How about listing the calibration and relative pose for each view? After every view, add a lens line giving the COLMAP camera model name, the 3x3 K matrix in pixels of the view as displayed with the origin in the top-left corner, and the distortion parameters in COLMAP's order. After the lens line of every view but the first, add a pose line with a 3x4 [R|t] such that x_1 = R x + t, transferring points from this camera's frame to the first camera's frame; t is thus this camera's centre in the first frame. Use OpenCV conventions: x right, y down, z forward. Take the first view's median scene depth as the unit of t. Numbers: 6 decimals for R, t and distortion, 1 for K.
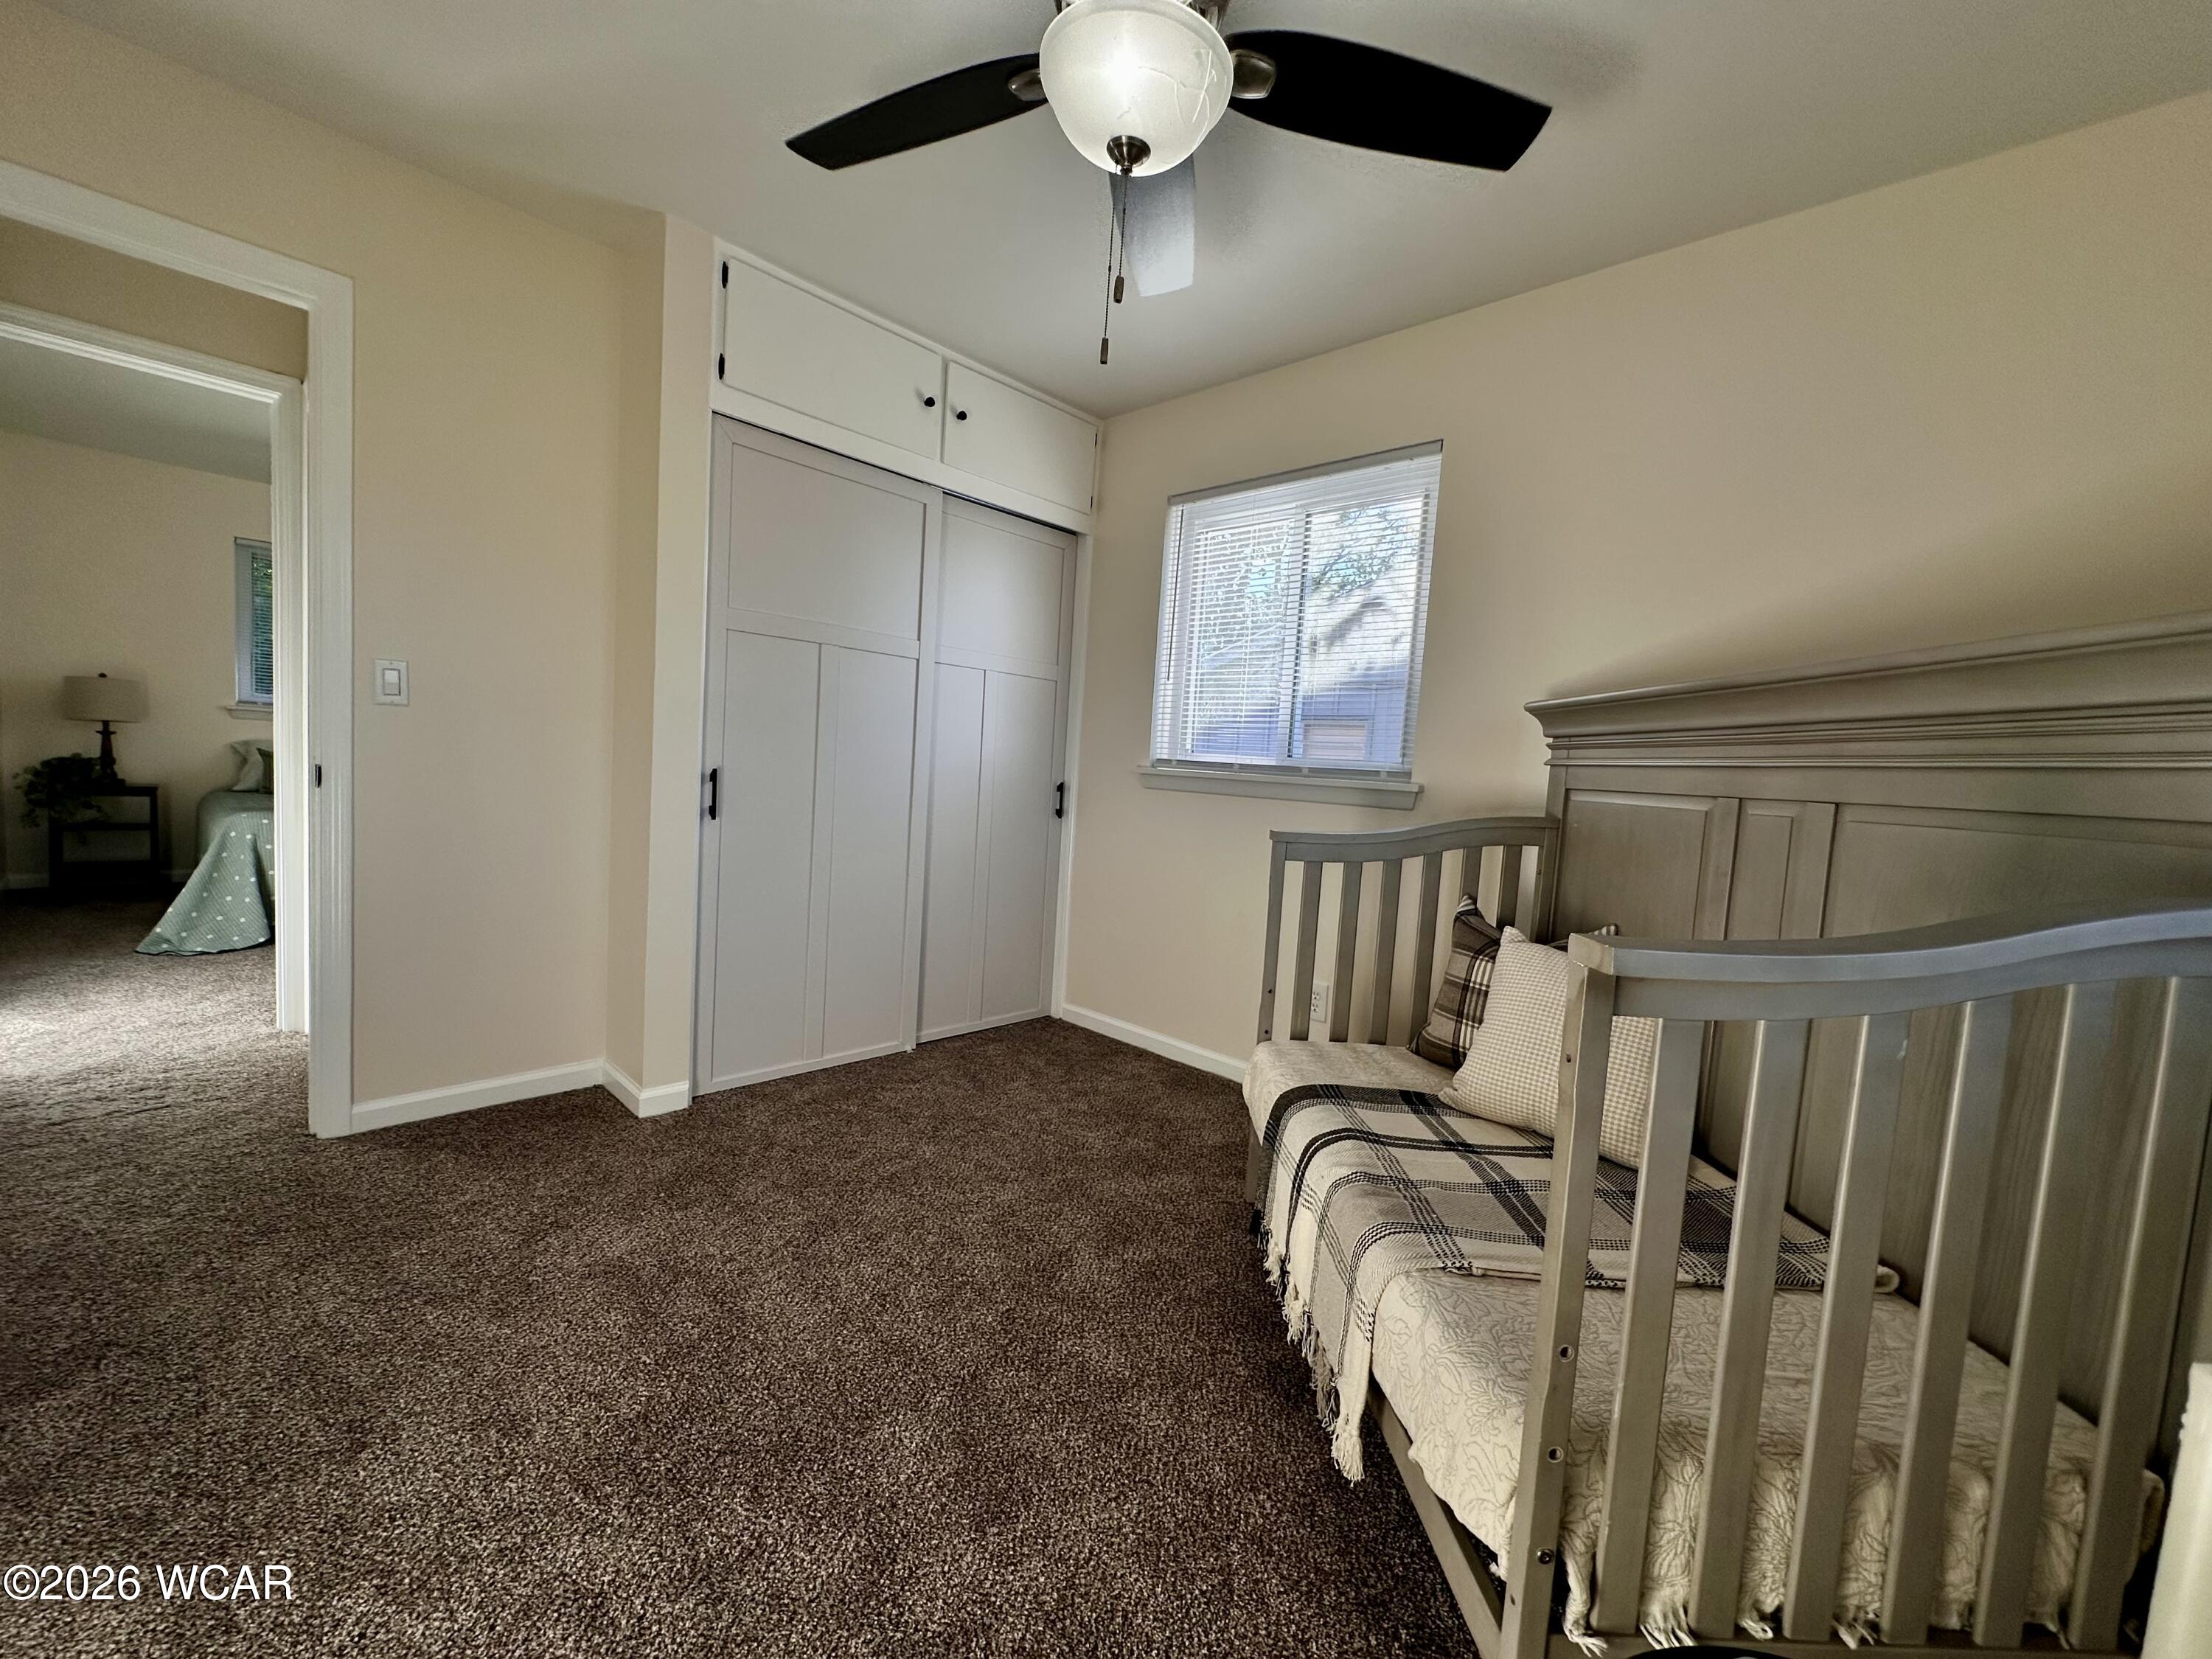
lens RADIAL K [[901.9, 0, 1141.4], [0, 901.9, 821.2], [0, 0, 1]] dist [-0.002079, -0.000414]
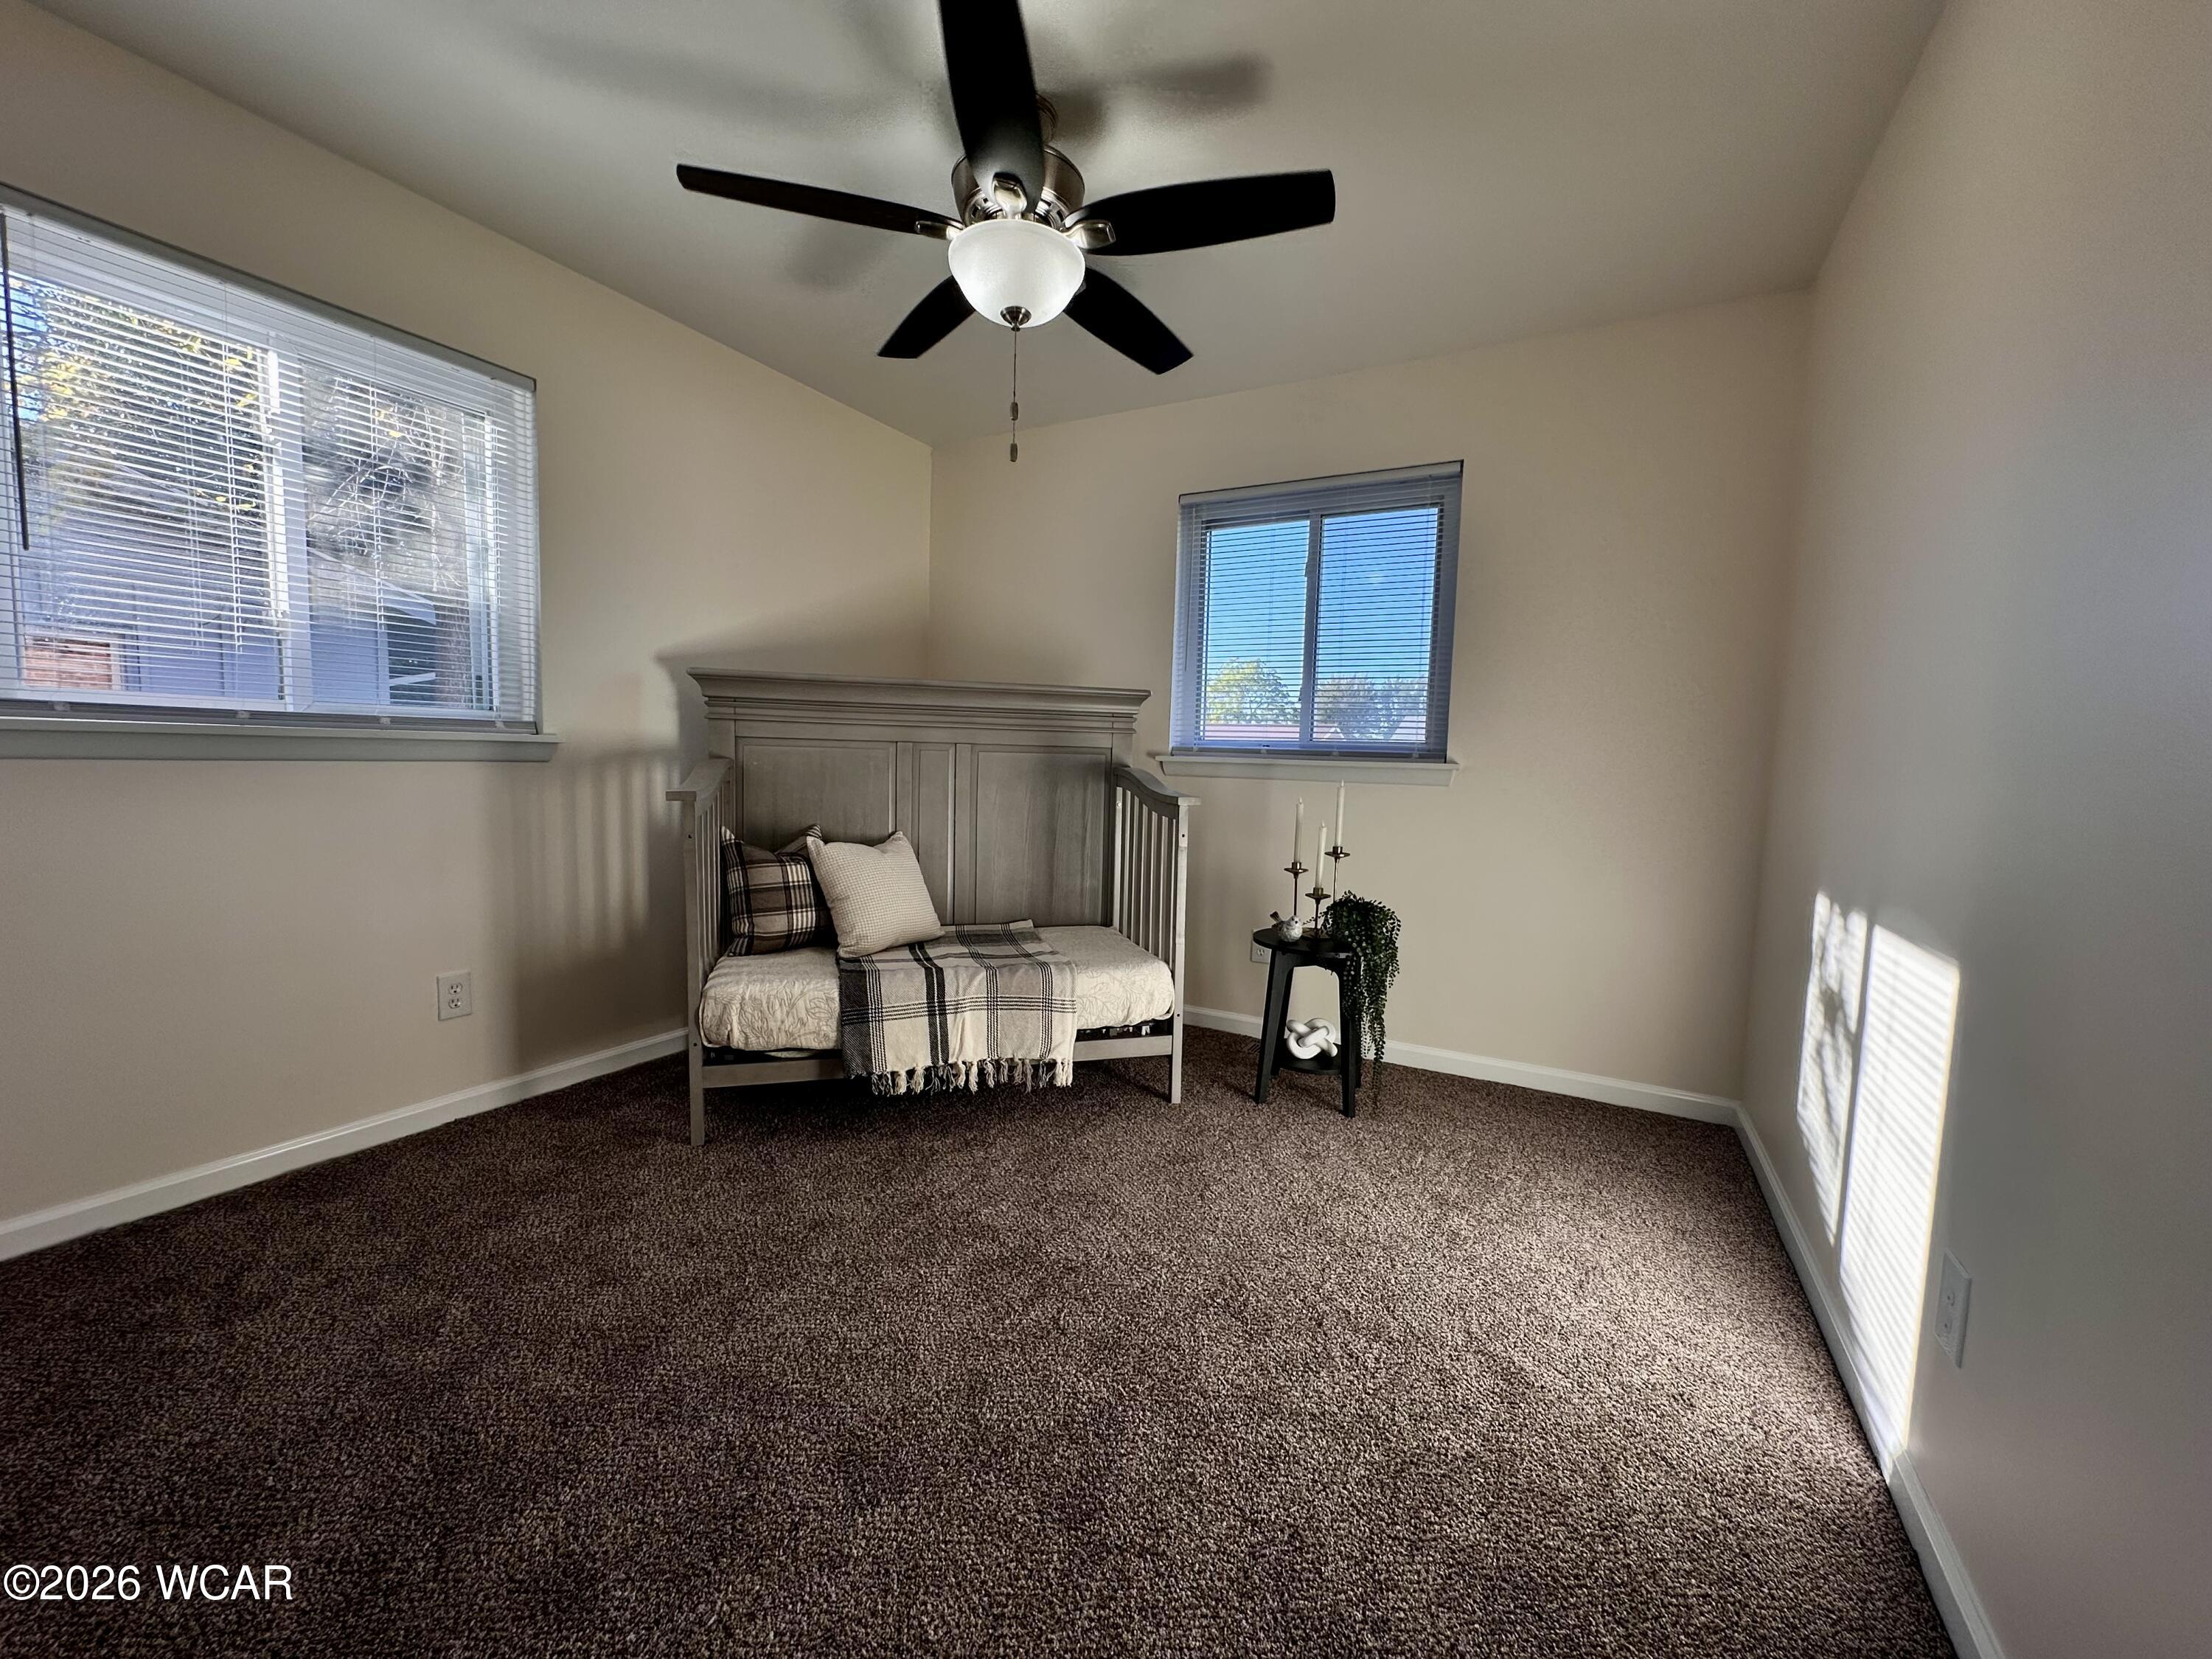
lens RADIAL K [[856.4, 0, 1077.2], [0, 856.4, 825.7], [0, 0, 1]] dist [-0.000609, -0.000105]
pose [[-0.254817, -0.153331, 0.954755, -0.745608], [0.009045, 0.986927, 0.160911, -0.087246], [-0.966947, 0.049638, -0.250099, 0.659926]]
